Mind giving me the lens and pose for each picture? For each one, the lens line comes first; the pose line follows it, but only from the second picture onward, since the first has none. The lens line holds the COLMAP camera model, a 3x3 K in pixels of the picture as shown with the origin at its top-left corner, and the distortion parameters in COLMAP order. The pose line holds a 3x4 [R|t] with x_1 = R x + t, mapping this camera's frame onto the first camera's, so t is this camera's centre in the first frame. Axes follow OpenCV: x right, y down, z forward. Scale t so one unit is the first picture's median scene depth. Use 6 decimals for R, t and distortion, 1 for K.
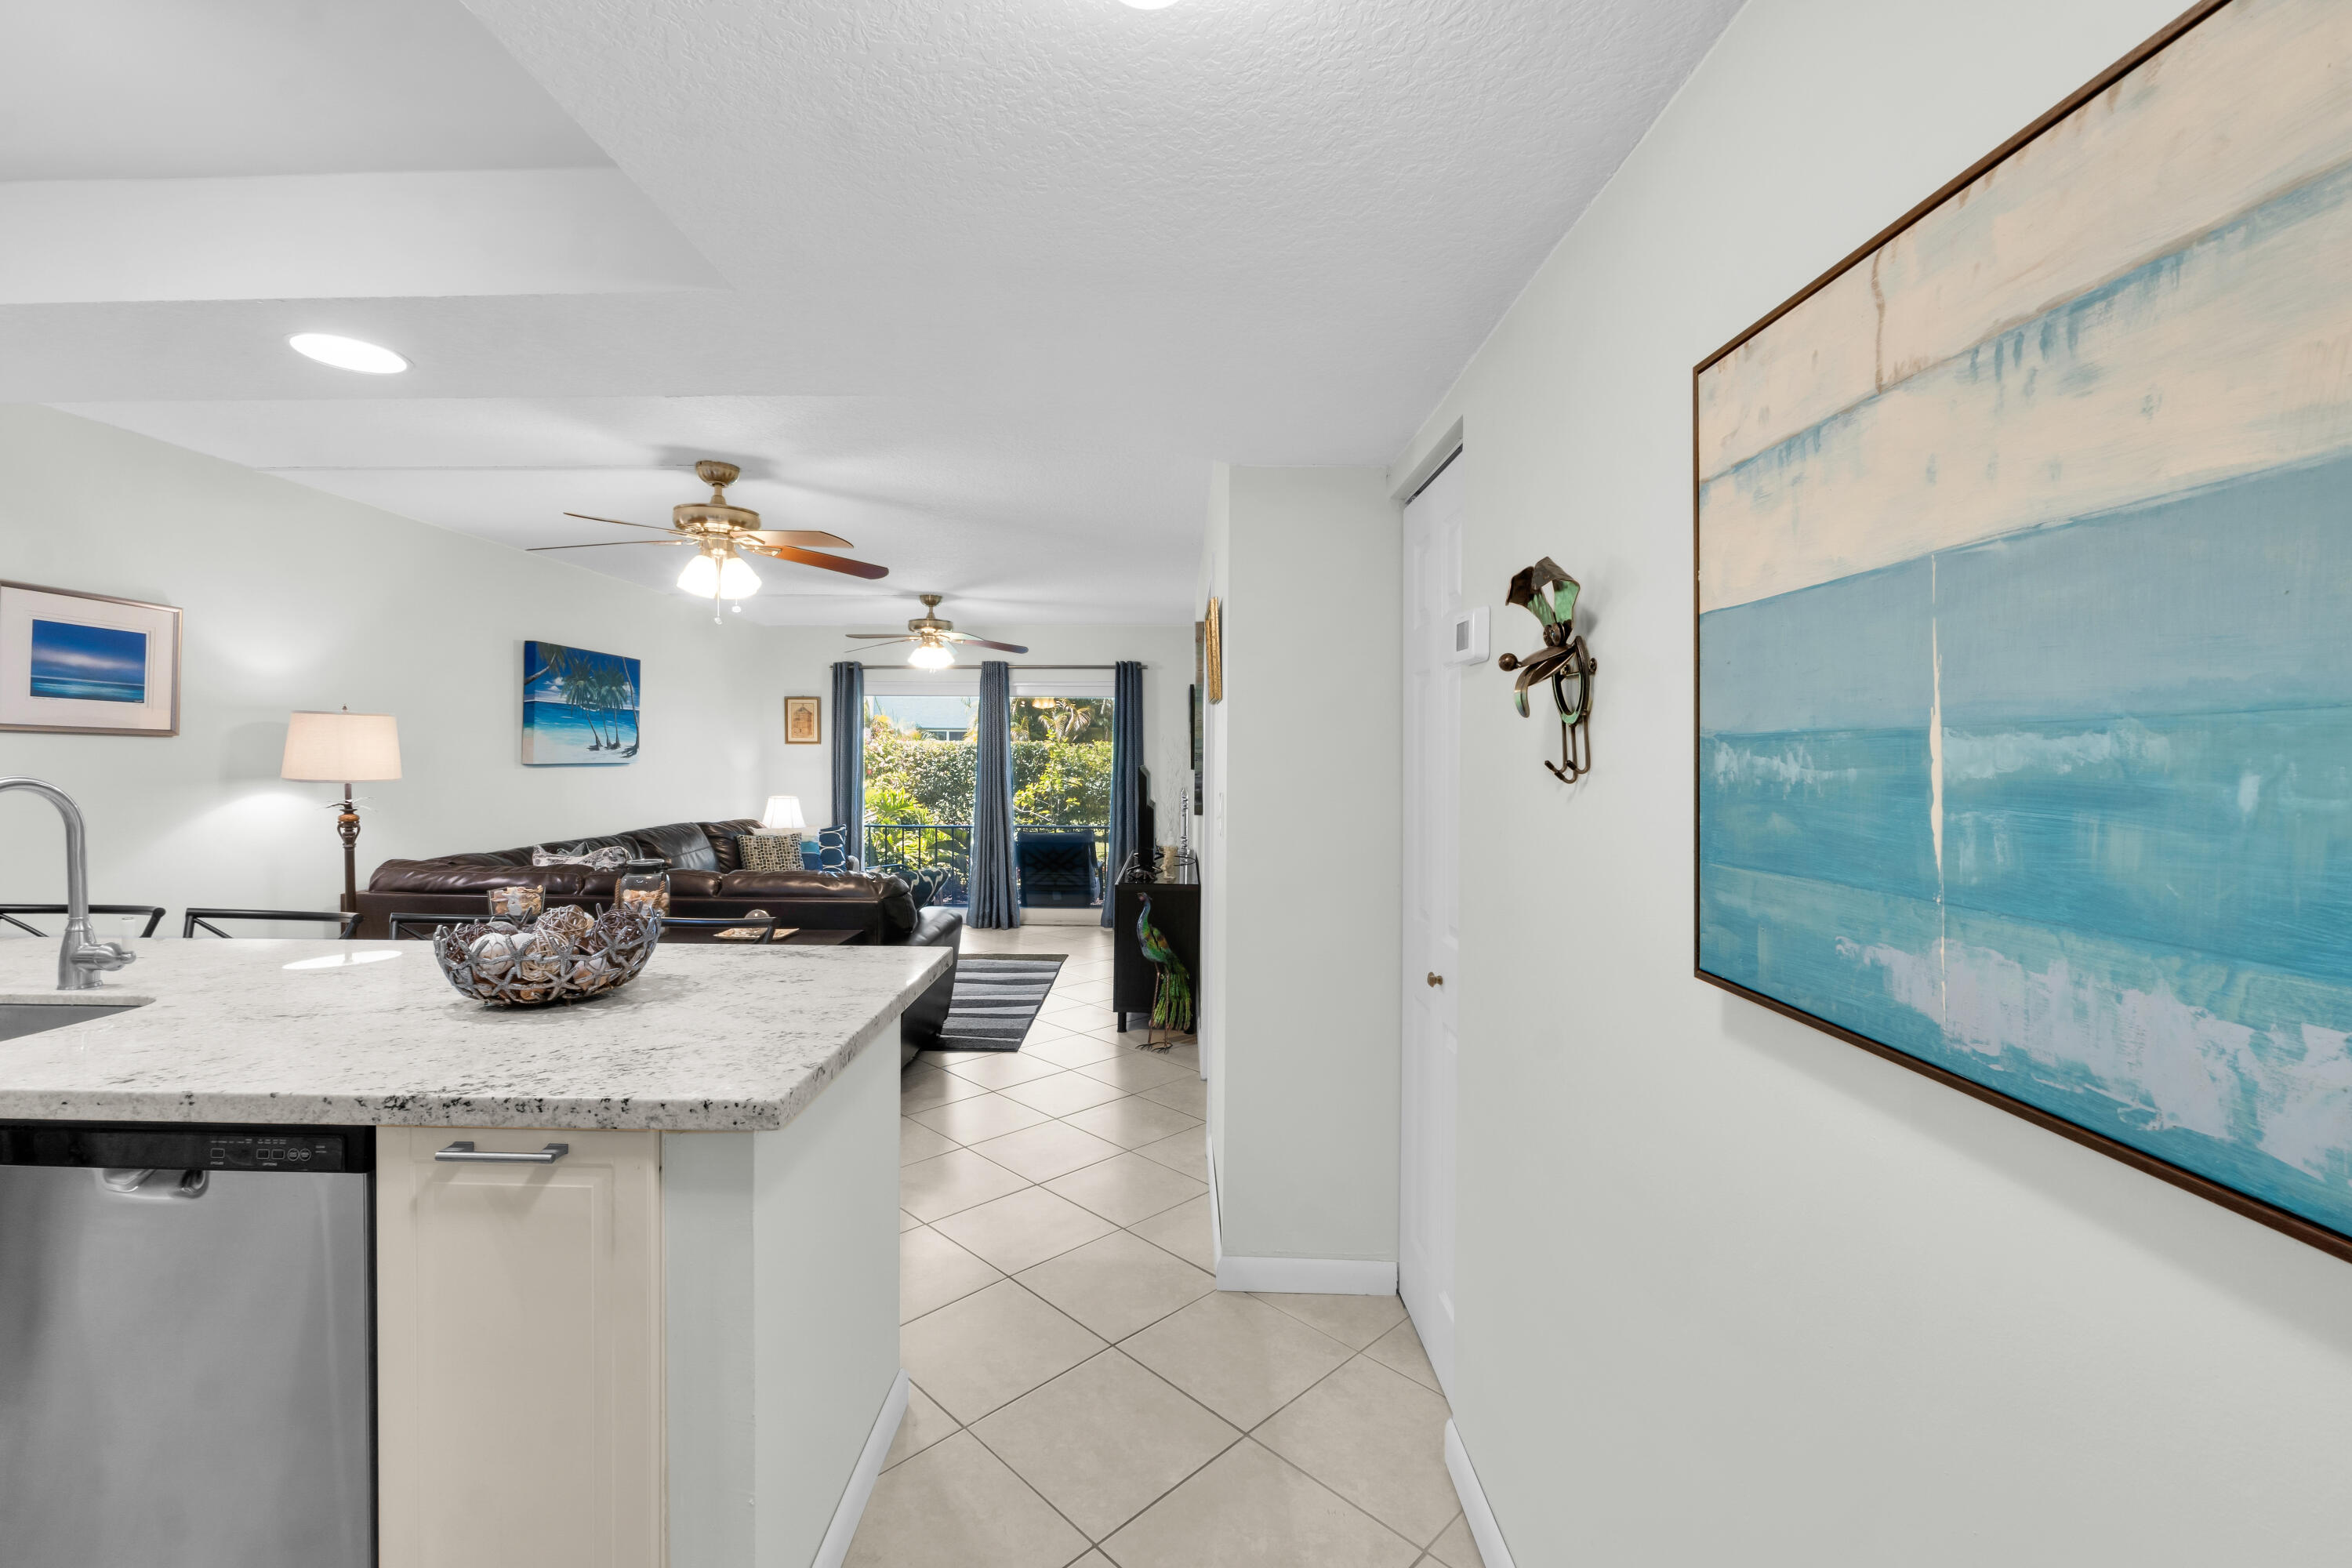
lens RADIAL K [[983.4, 0, 1158.2], [0, 983.4, 768.9], [0, 0, 1]] dist [-0.003618, 0.000350]
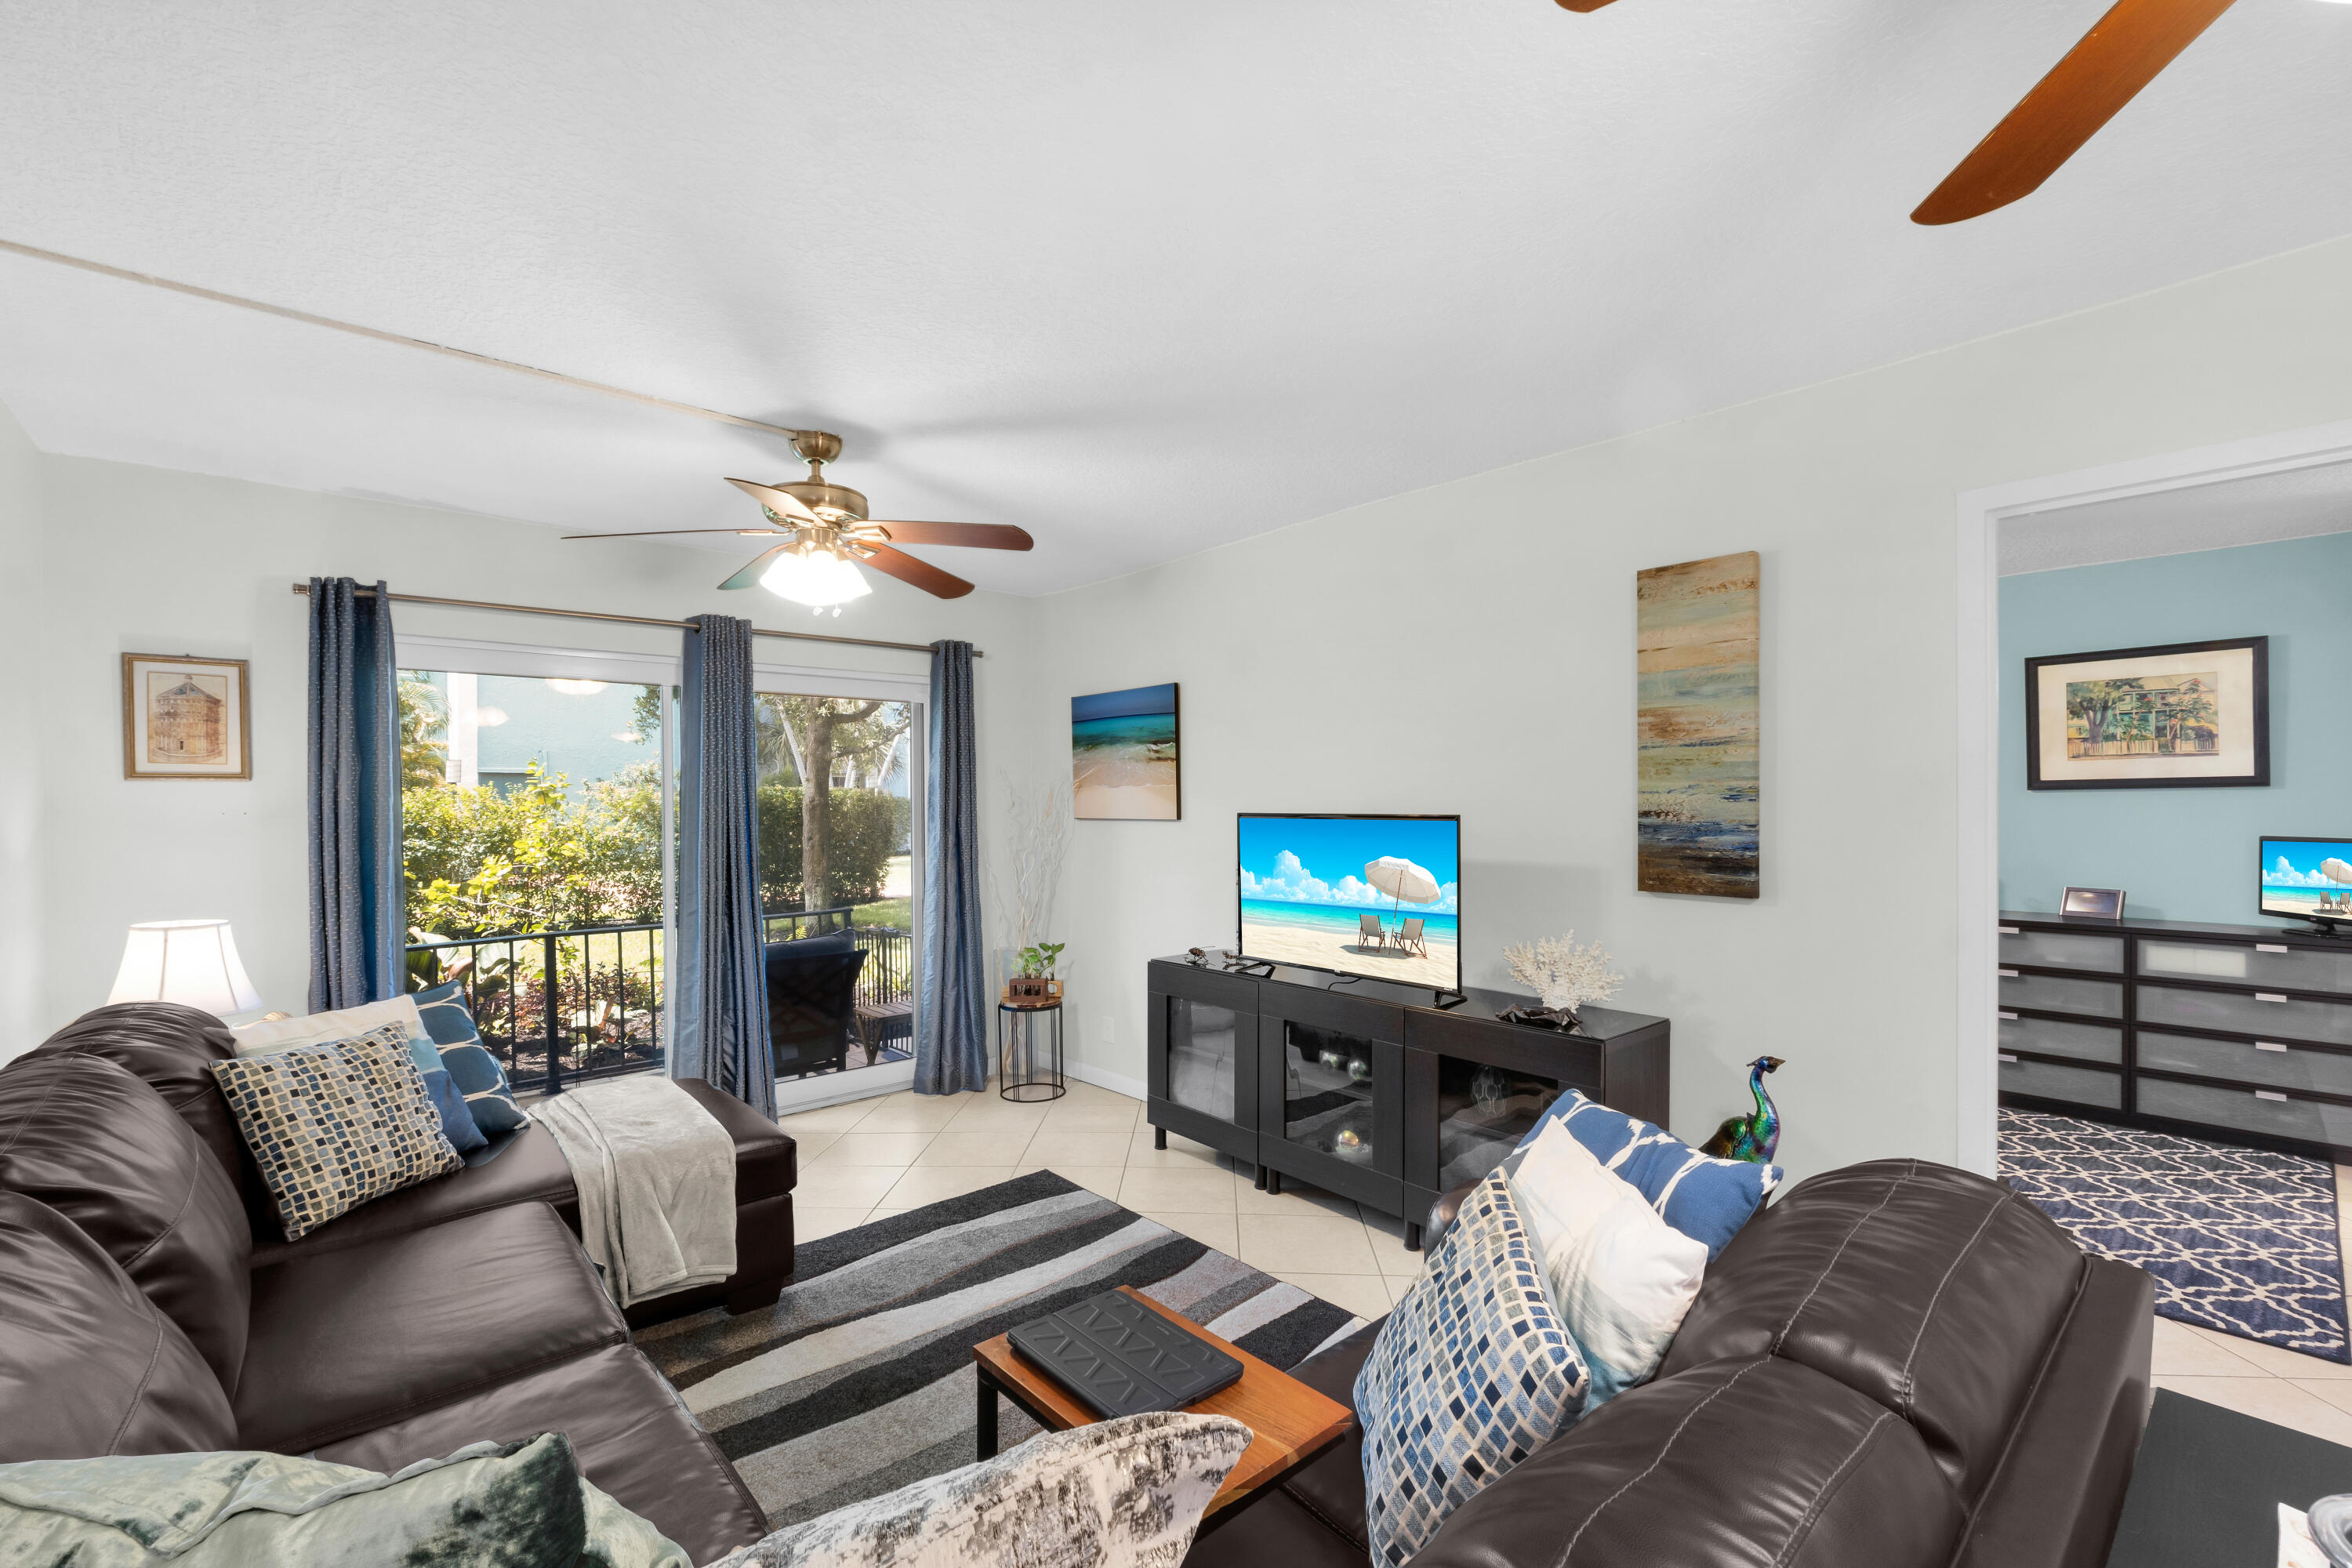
lens RADIAL K [[997.6, 0, 1167.8], [0, 997.6, 802.2], [0, 0, 1]] dist [-0.014583, 0.000089]
pose [[0.739245, -0.011945, 0.673331, -0.645006], [0.020587, 0.999776, -0.004866, -0.012637], [-0.673122, 0.017459, 0.739325, 0.875302]]
